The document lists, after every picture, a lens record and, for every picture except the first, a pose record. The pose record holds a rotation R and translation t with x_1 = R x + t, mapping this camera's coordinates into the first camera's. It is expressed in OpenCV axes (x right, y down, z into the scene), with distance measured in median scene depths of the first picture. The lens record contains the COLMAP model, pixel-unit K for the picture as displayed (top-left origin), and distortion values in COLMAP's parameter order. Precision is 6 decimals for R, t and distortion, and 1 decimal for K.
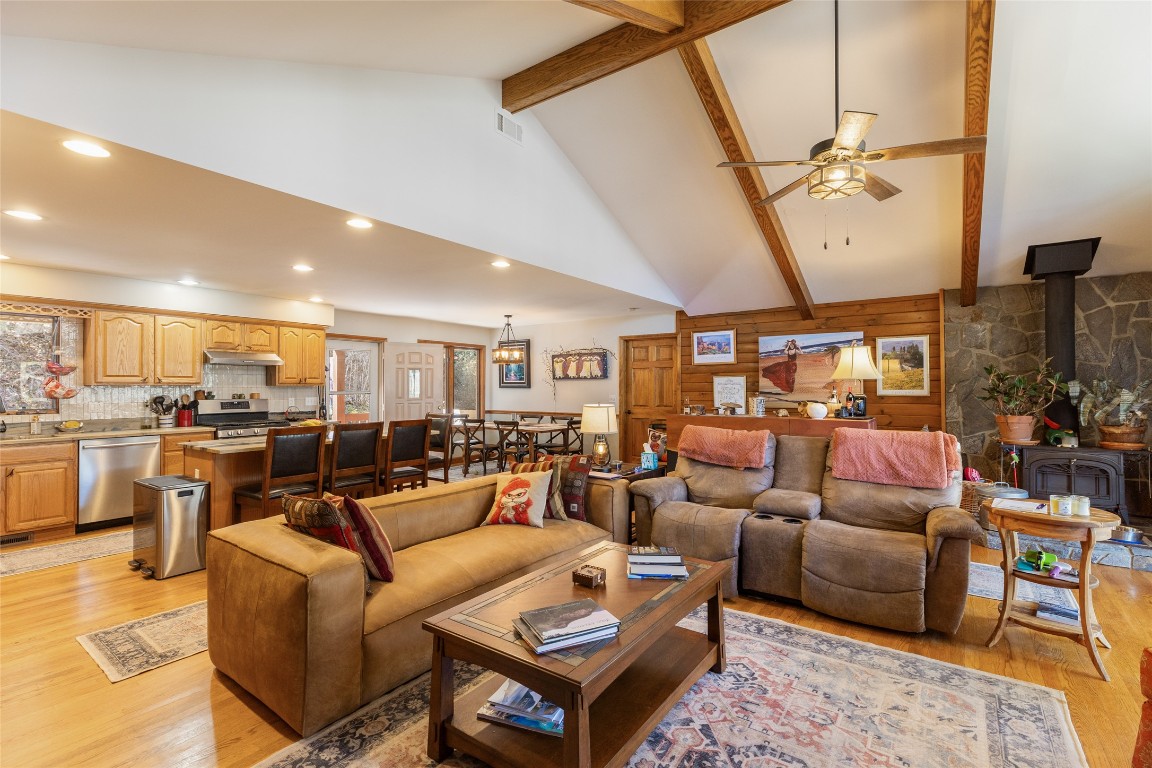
lens RADIAL K [[518.0, 0, 580.4], [0, 518.0, 379.5], [0, 0, 1]] dist [0.002281, 0.001143]
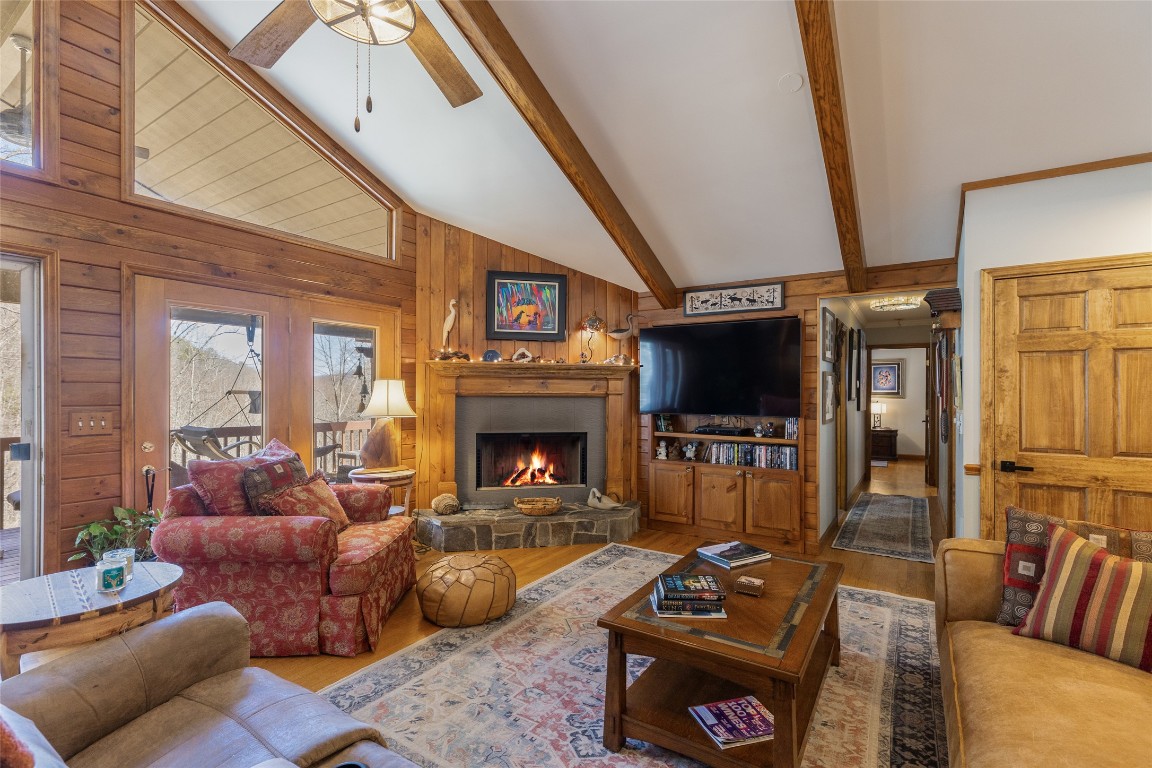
lens RADIAL K [[518.0, 0, 577.1], [0, 518.0, 403.0], [0, 0, 1]] dist [0.002281, 0.001143]
pose [[-0.998882, -0.001483, -0.047258, 0.122953], [-0.001333, 0.999994, -0.003211, 0.010935], [0.047263, -0.003144, -0.998878, 0.614186]]
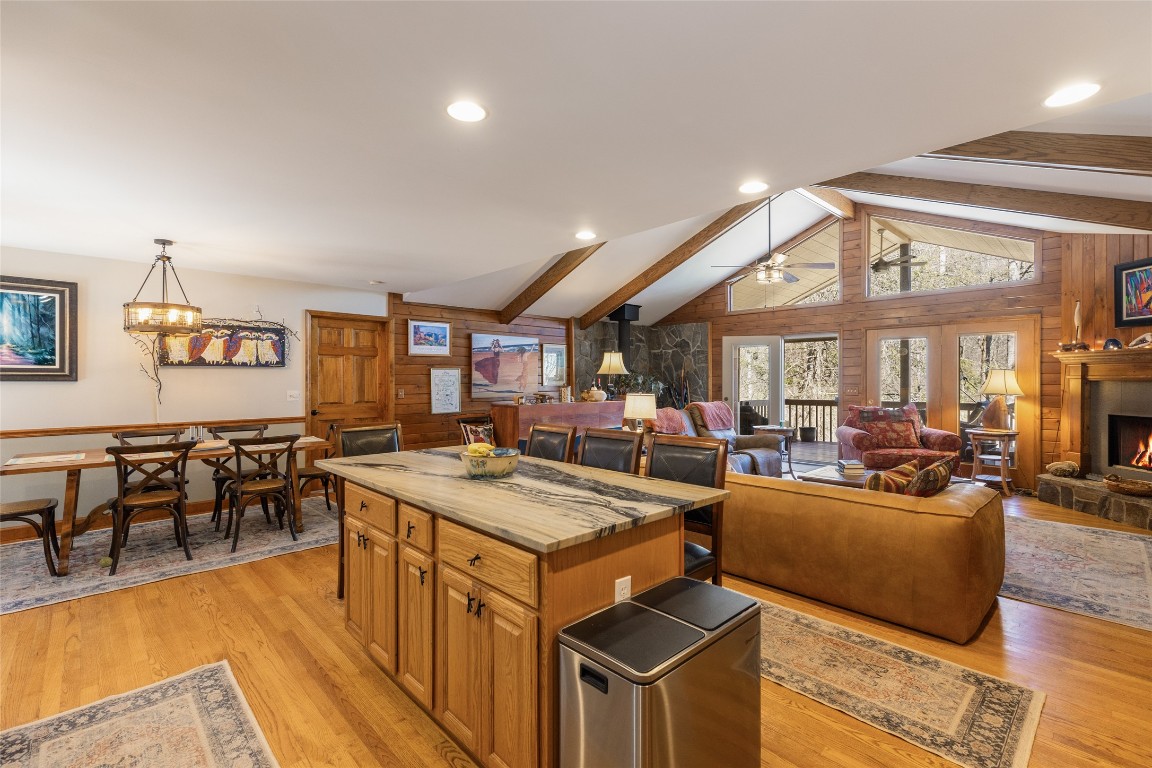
lens RADIAL K [[518.0, 0, 578.1], [0, 518.0, 385.6], [0, 0, 1]] dist [0.002281, 0.001143]
pose [[0.177756, -0.009740, 0.984026, -0.650874], [-0.015389, 0.999801, 0.012676, 0.009732], [-0.983954, -0.017397, 0.177571, 0.553845]]
